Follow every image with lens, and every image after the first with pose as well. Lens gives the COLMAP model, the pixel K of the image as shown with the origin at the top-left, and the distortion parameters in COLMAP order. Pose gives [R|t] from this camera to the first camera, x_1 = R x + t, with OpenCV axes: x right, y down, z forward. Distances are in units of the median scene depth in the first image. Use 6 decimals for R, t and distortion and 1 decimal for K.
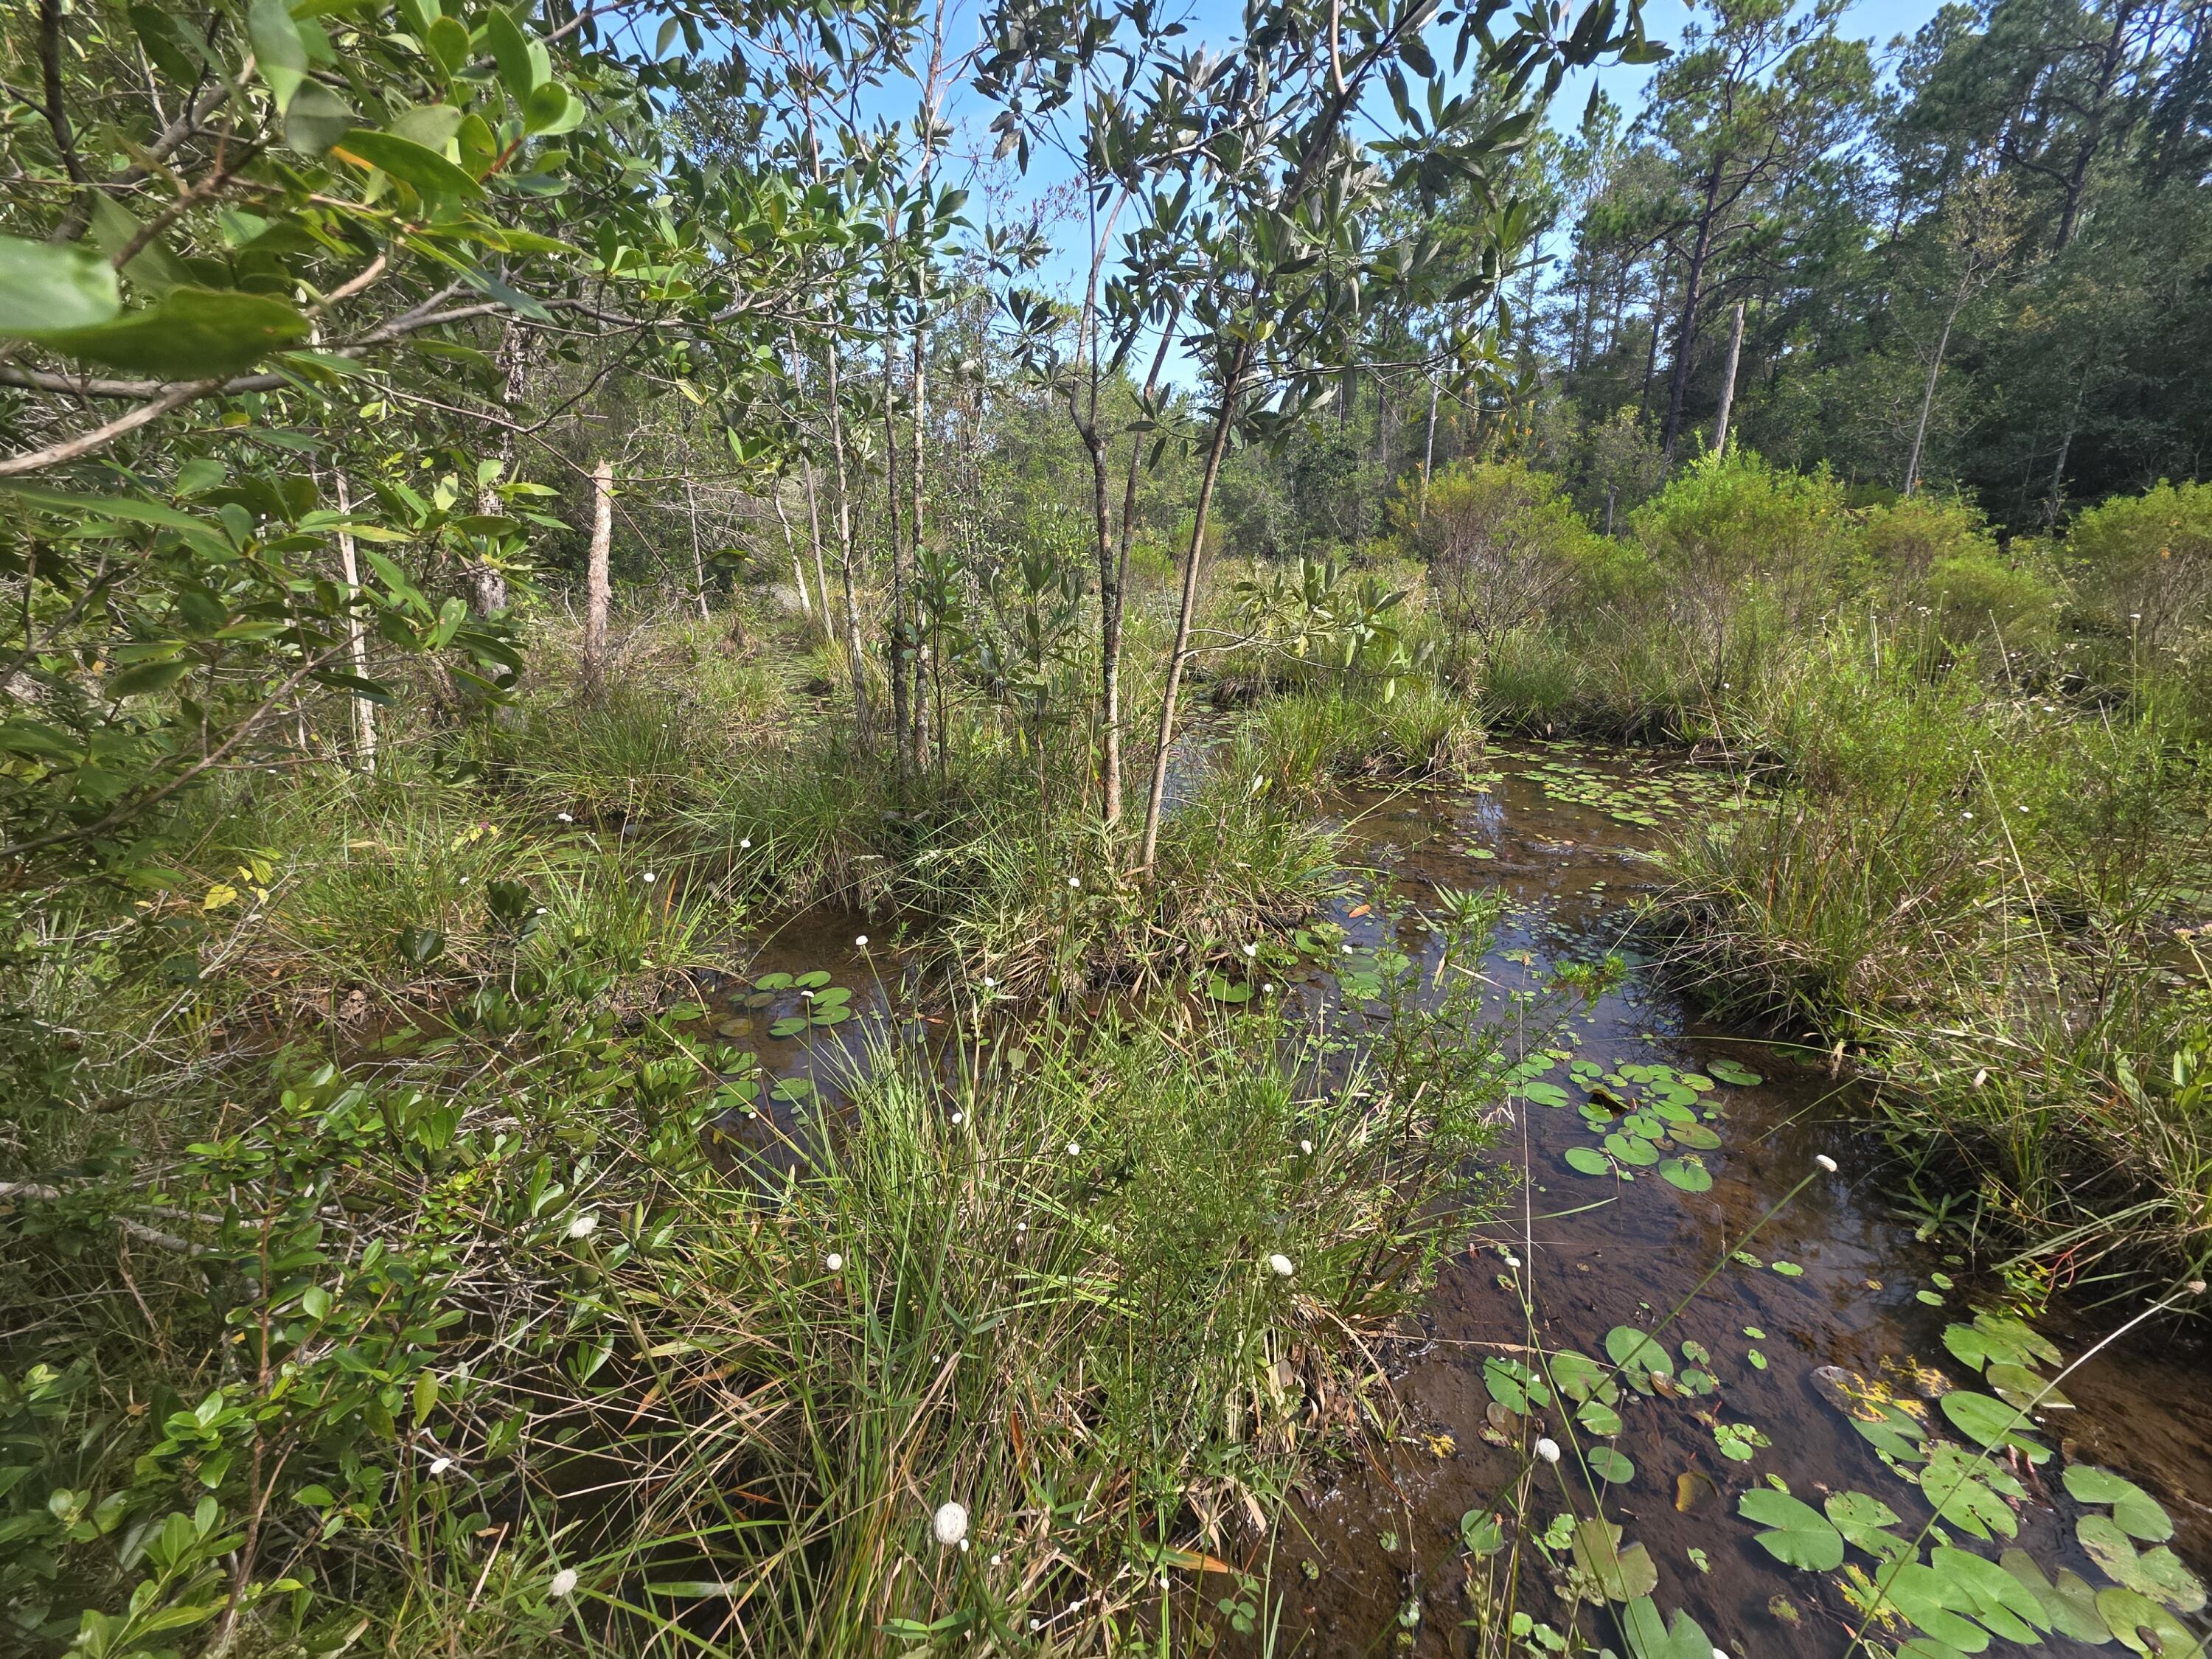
lens RADIAL K [[907.8, 0, 1115.0], [0, 907.8, 838.4], [0, 0, 1]] dist [-0.001618, 0.001534]
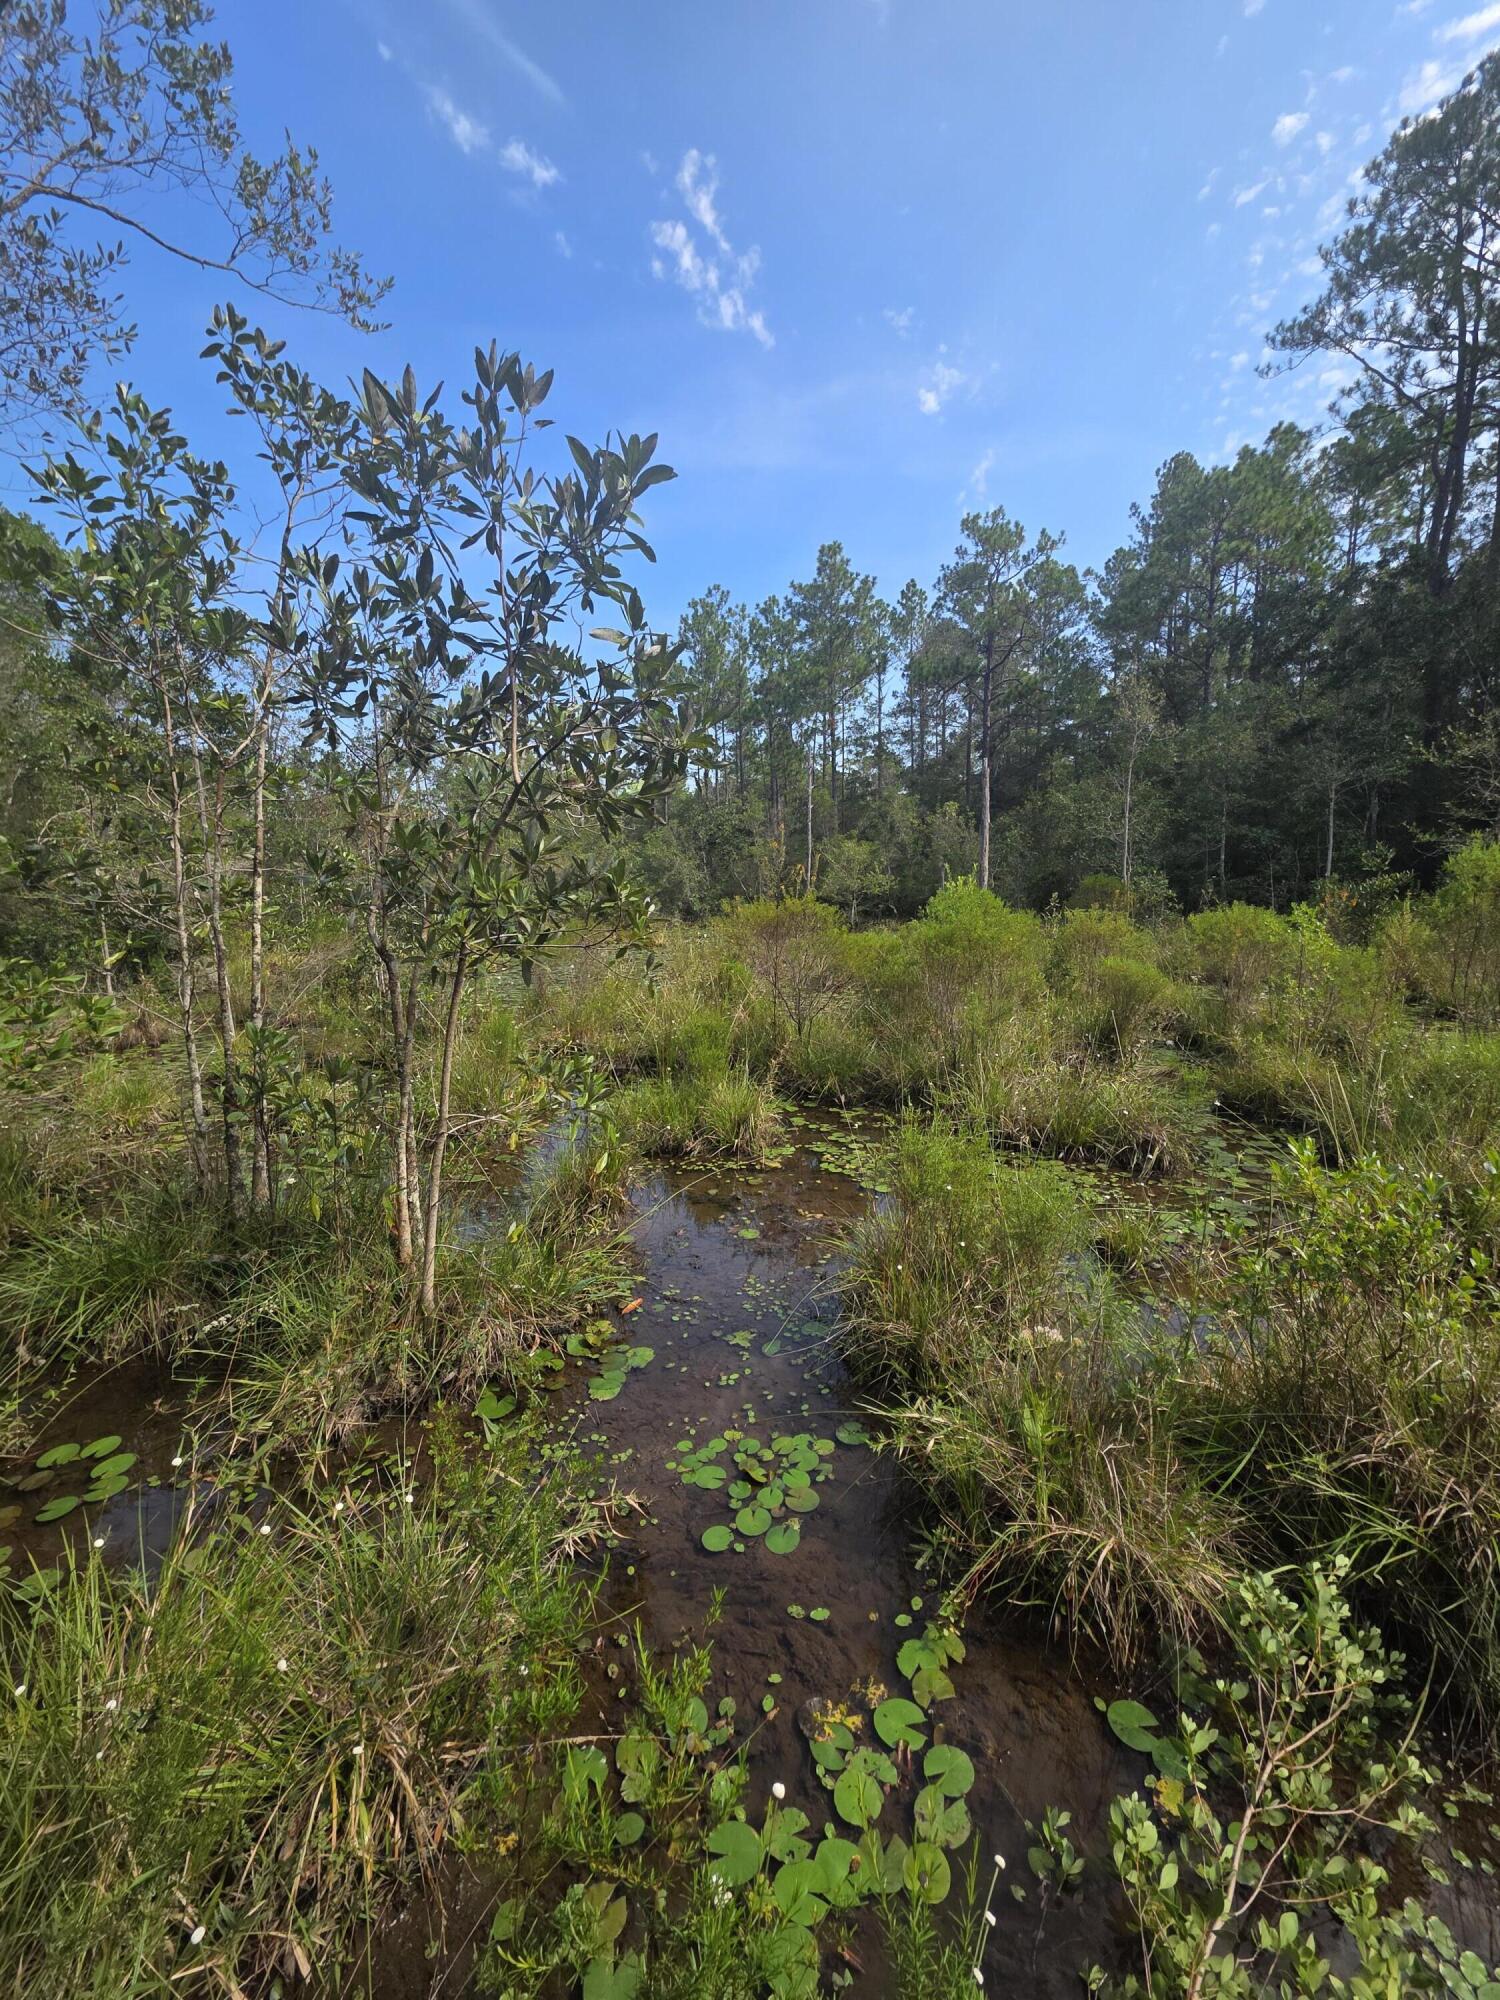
lens RADIAL K [[820.8, 0, 765.6], [0, 820.8, 1000.8], [0, 0, 1]] dist [-0.001618, 0.001534]
pose [[0.972723, -0.036977, 0.229002, 0.215398], [0.077186, 0.982553, -0.169210, -0.130239], [-0.218750, 0.182271, 0.958606, -0.192940]]
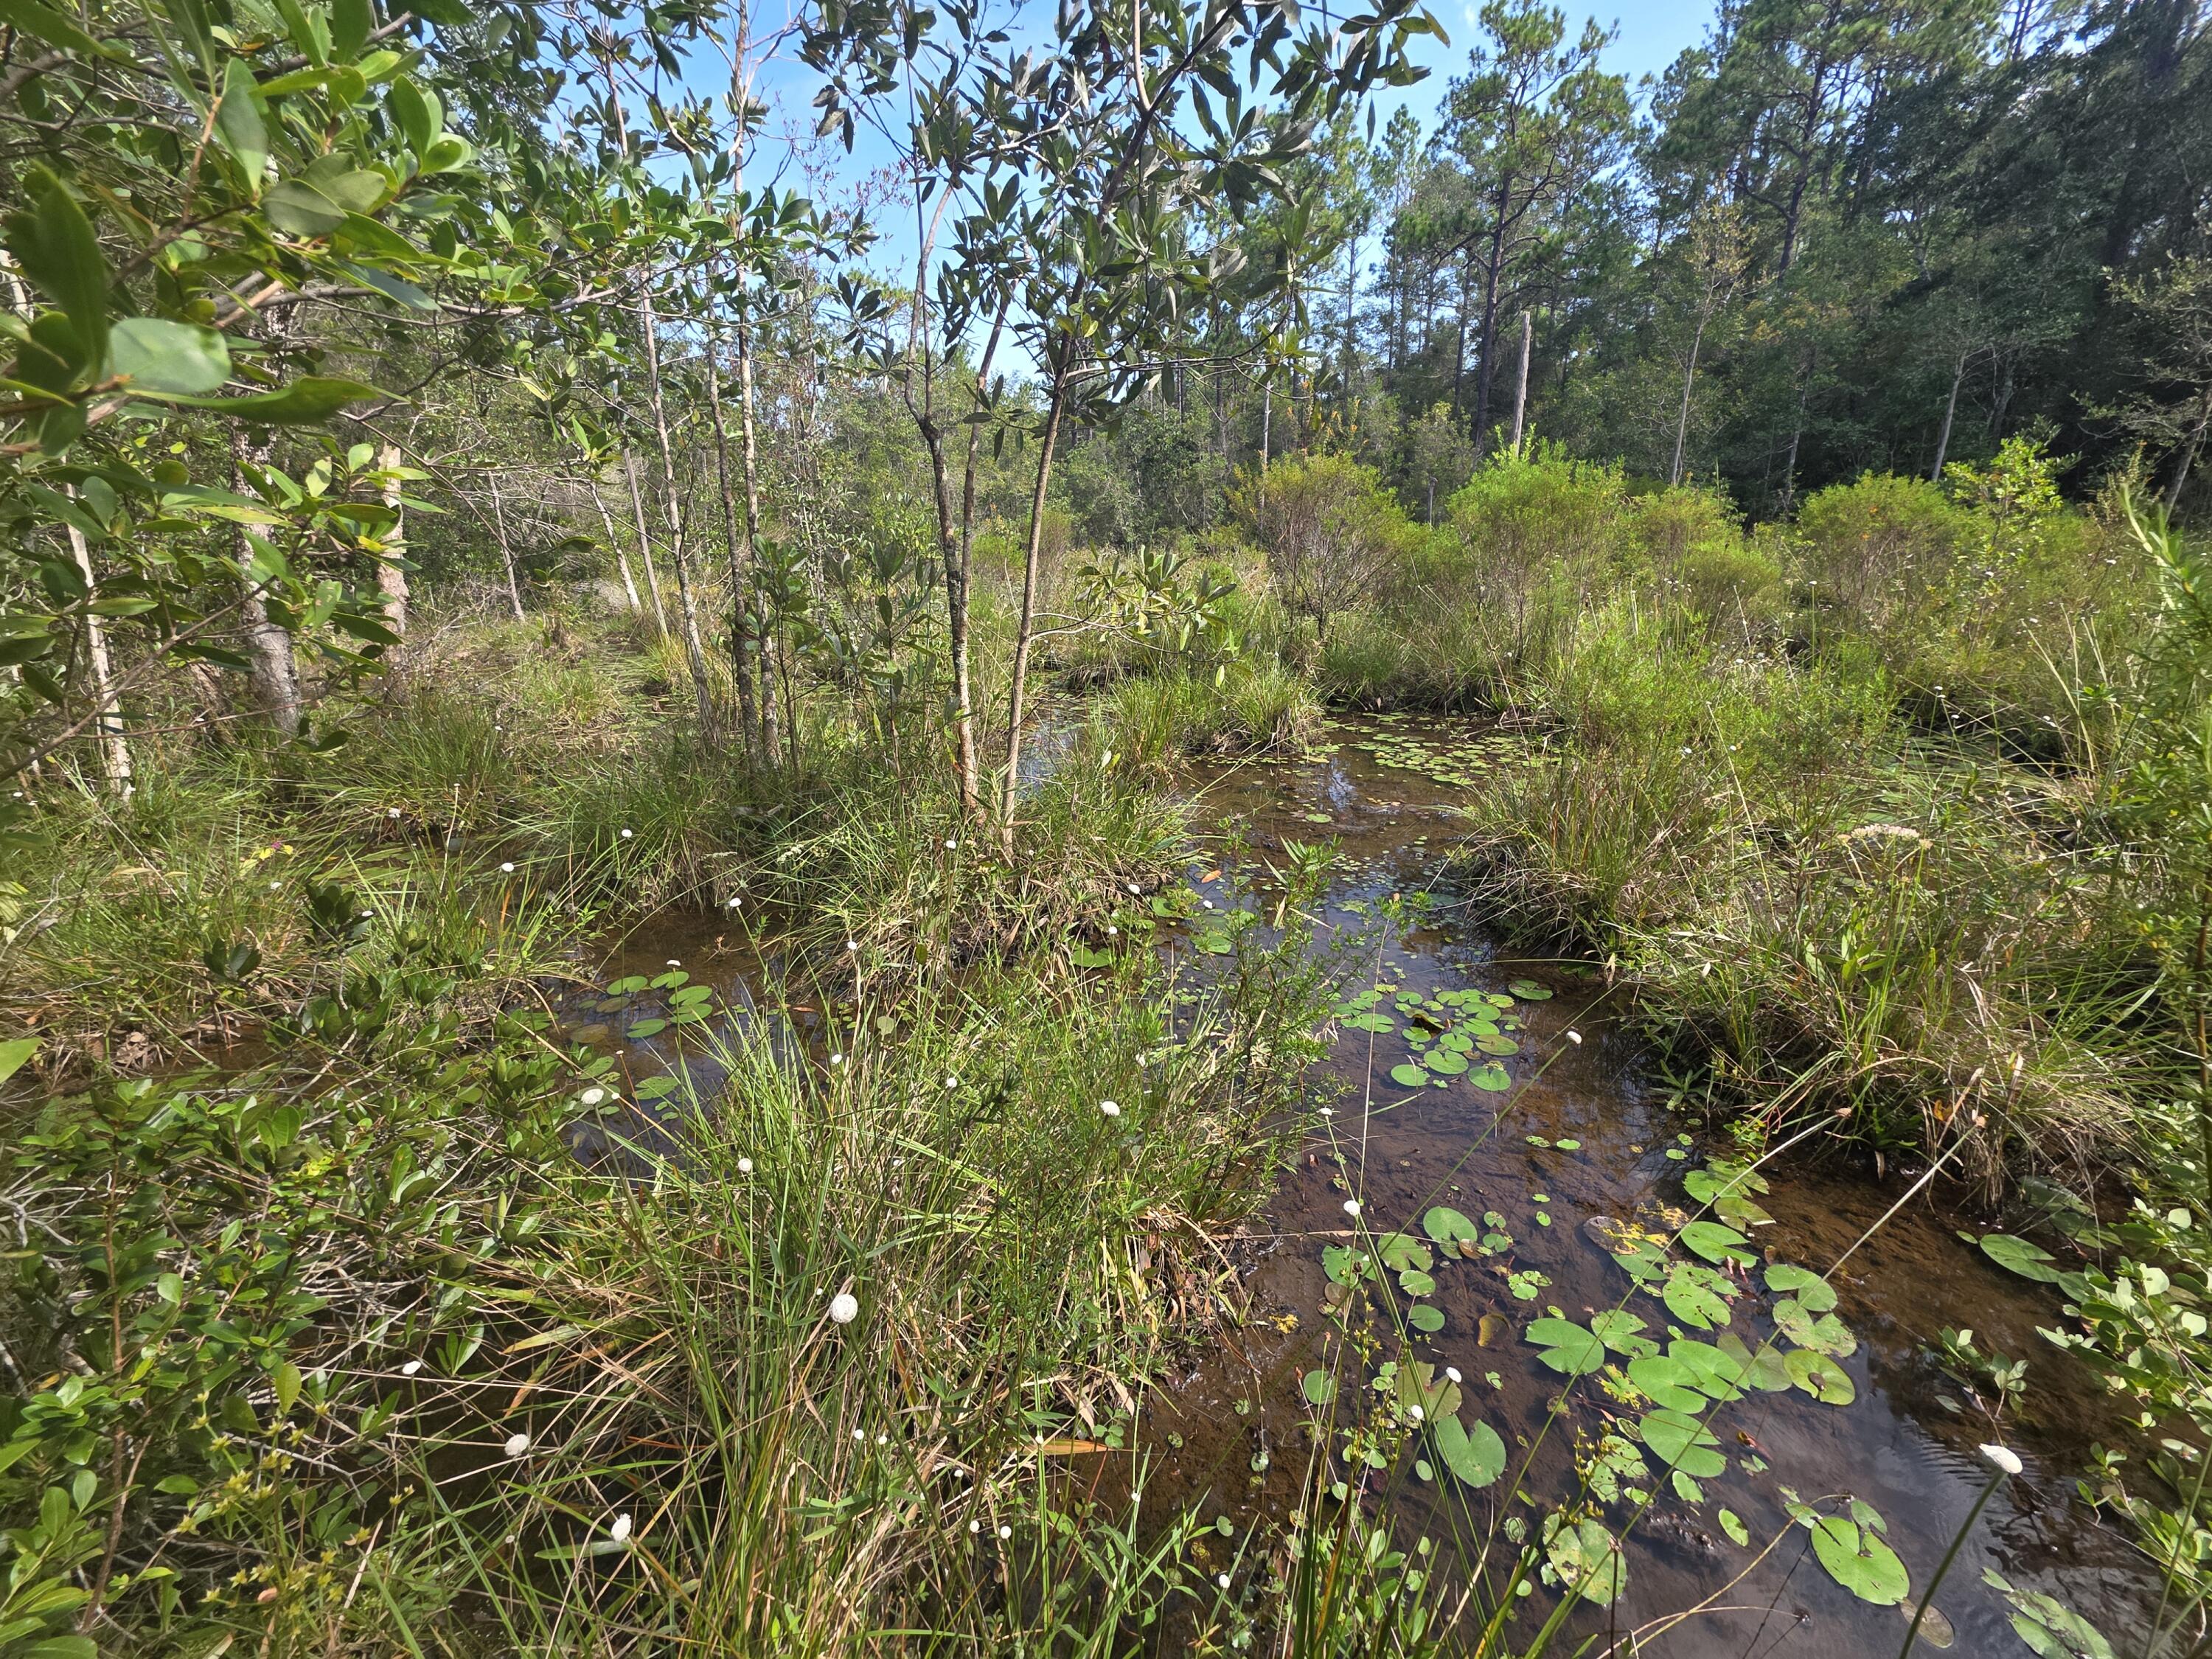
lens RADIAL K [[907.8, 0, 1123.6], [0, 907.8, 834.6], [0, 0, 1]] dist [-0.001618, 0.001534]
pose [[0.986551, -0.058294, 0.152707, 0.008981], [0.057427, 0.998299, 0.010090, 0.015313], [-0.153035, -0.001185, 0.988220, -0.038647]]
